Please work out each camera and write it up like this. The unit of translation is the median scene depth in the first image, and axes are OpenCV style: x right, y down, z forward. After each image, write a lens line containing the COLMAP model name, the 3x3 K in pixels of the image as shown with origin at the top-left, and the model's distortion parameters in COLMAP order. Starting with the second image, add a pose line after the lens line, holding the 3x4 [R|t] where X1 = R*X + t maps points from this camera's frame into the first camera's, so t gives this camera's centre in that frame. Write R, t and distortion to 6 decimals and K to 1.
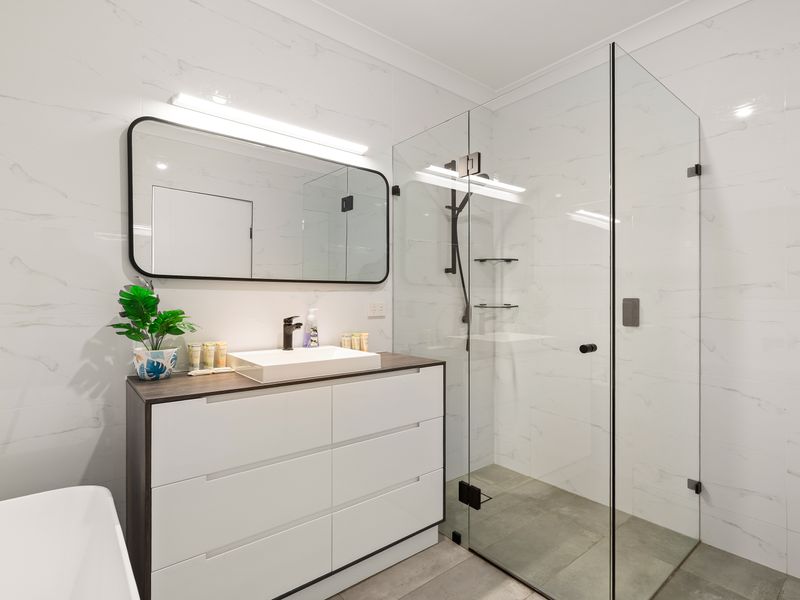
lens RADIAL K [[411.7, 0, 395.8], [0, 411.7, 300.3], [0, 0, 1]] dist [0.000072, 0.000122]
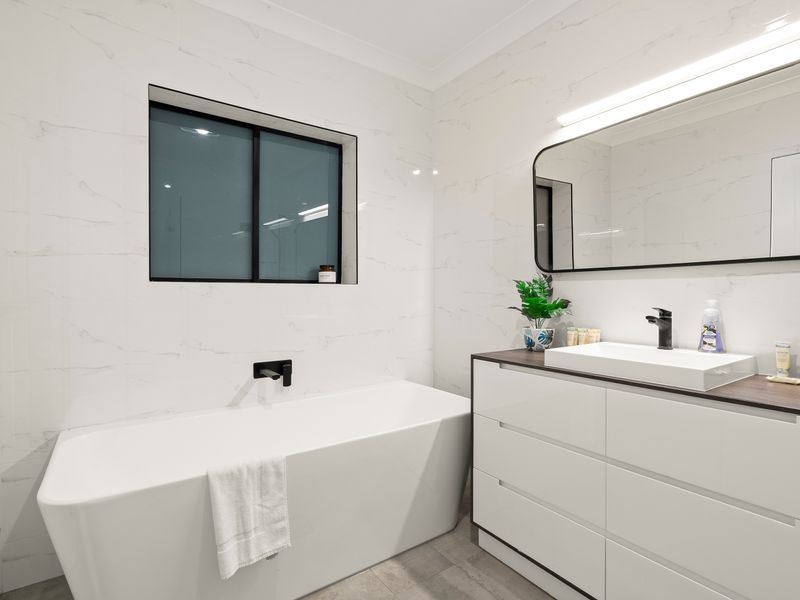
lens RADIAL K [[411.7, 0, 396.2], [0, 411.7, 298.0], [0, 0, 1]] dist [0.000072, 0.000122]
pose [[-0.073569, 0.004634, -0.997279, 0.690242], [0.000854, 0.999989, 0.004583, 0.015702], [0.997290, -0.000515, -0.073572, 0.598167]]
